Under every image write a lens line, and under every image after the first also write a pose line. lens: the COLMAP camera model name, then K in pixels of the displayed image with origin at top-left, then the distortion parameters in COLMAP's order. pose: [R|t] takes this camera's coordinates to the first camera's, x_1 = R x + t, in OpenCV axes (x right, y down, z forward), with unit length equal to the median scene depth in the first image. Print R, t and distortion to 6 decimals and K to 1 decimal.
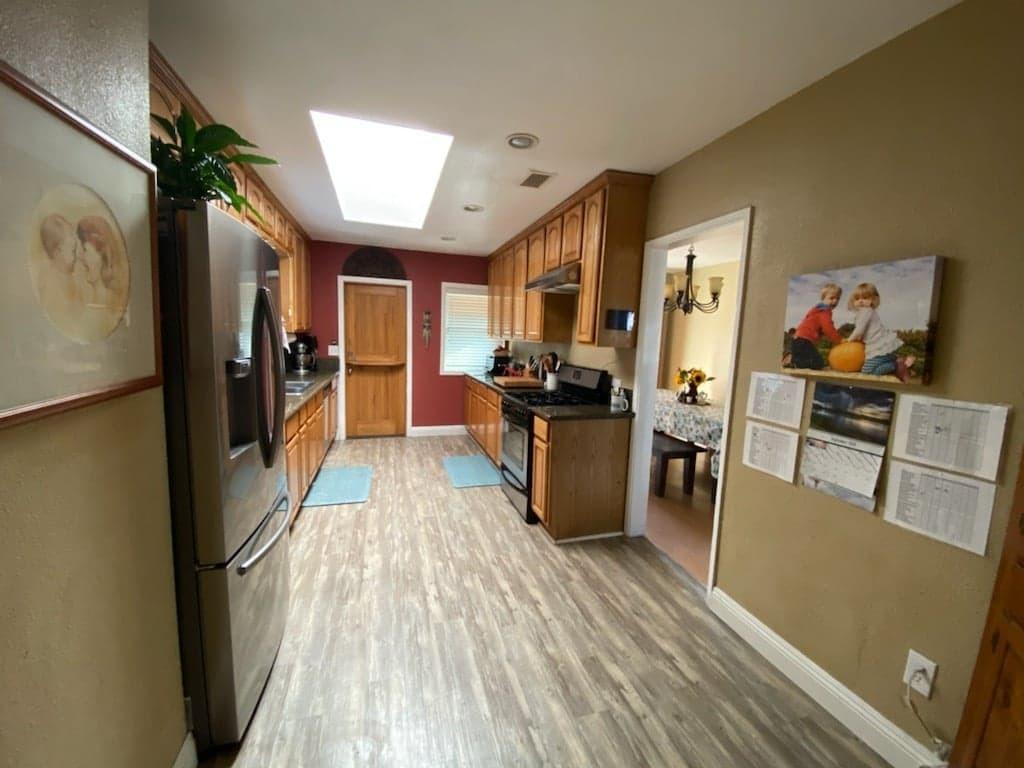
lens RADIAL K [[406.3, 0, 512.0], [0, 406.3, 384.0], [0, 0, 1]] dist [0.048308, -0.037822]
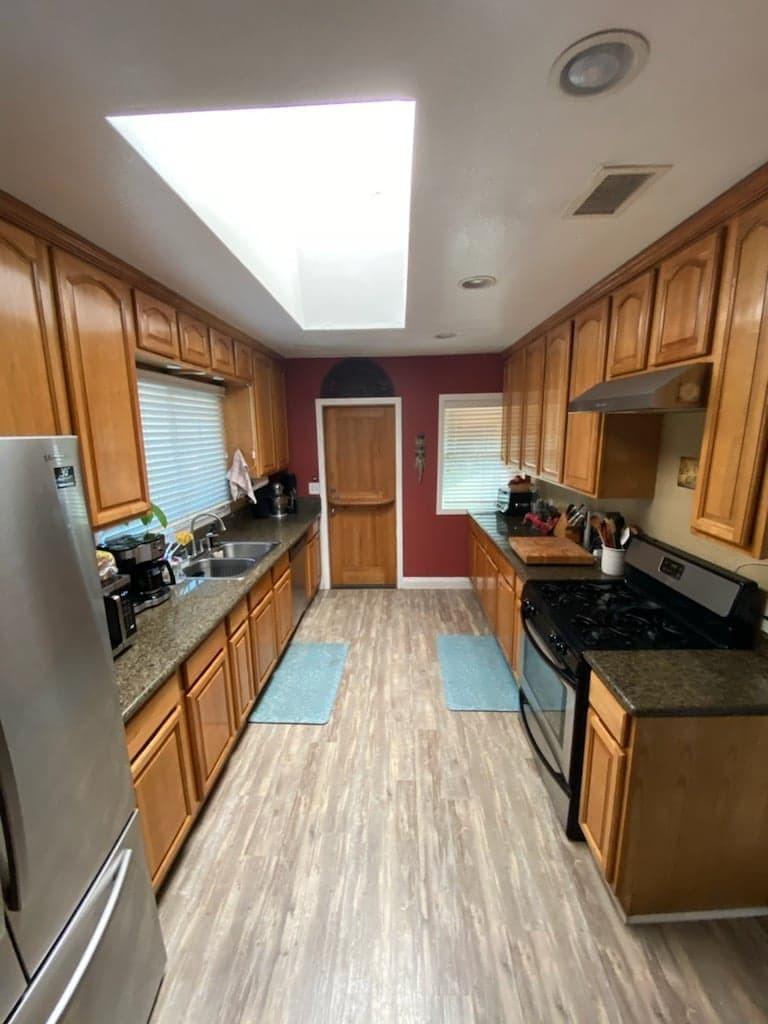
lens RADIAL K [[406.3, 0, 384.4], [0, 406.3, 514.3], [0, 0, 1]] dist [0.048308, -0.037822]
pose [[0.943278, 0.017654, -0.331533, -0.018373], [0.010169, 0.996580, 0.082000, -0.130960], [0.331847, -0.080720, 0.939873, 0.332737]]
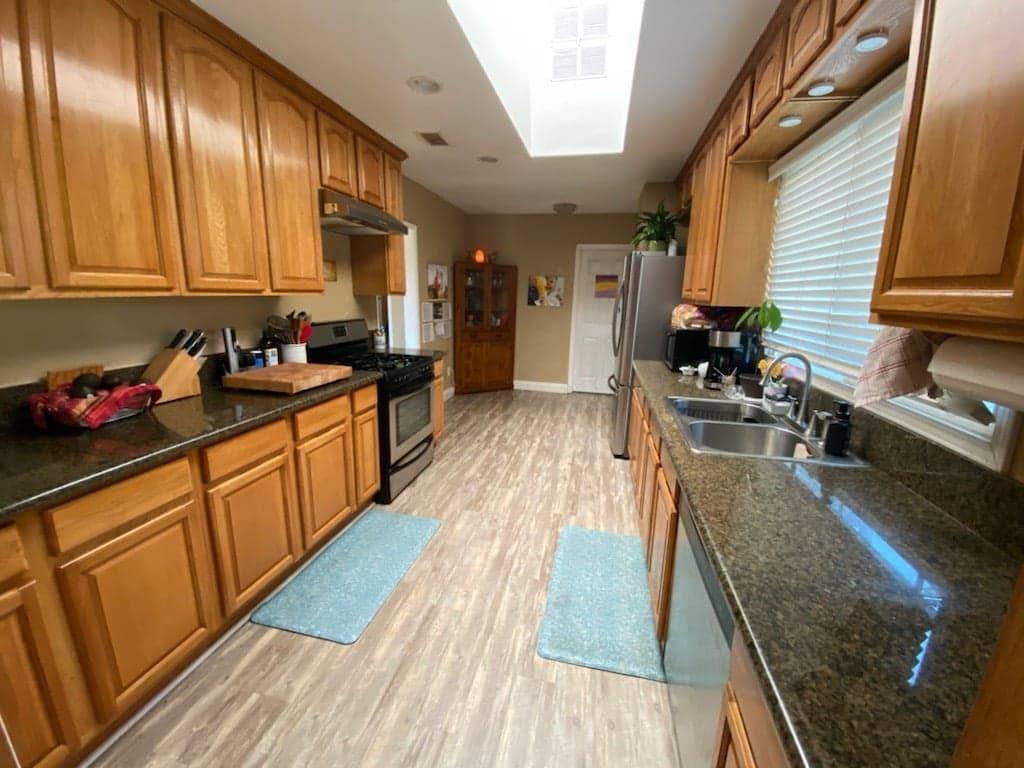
lens RADIAL K [[406.3, 0, 512.0], [0, 406.3, 384.0], [0, 0, 1]] dist [0.048308, -0.037822]
pose [[-0.868281, -0.166315, 0.467362, -0.518509], [-0.000660, 0.942511, 0.334176, -0.187147], [-0.496072, 0.289850, -0.818474, 1.418203]]
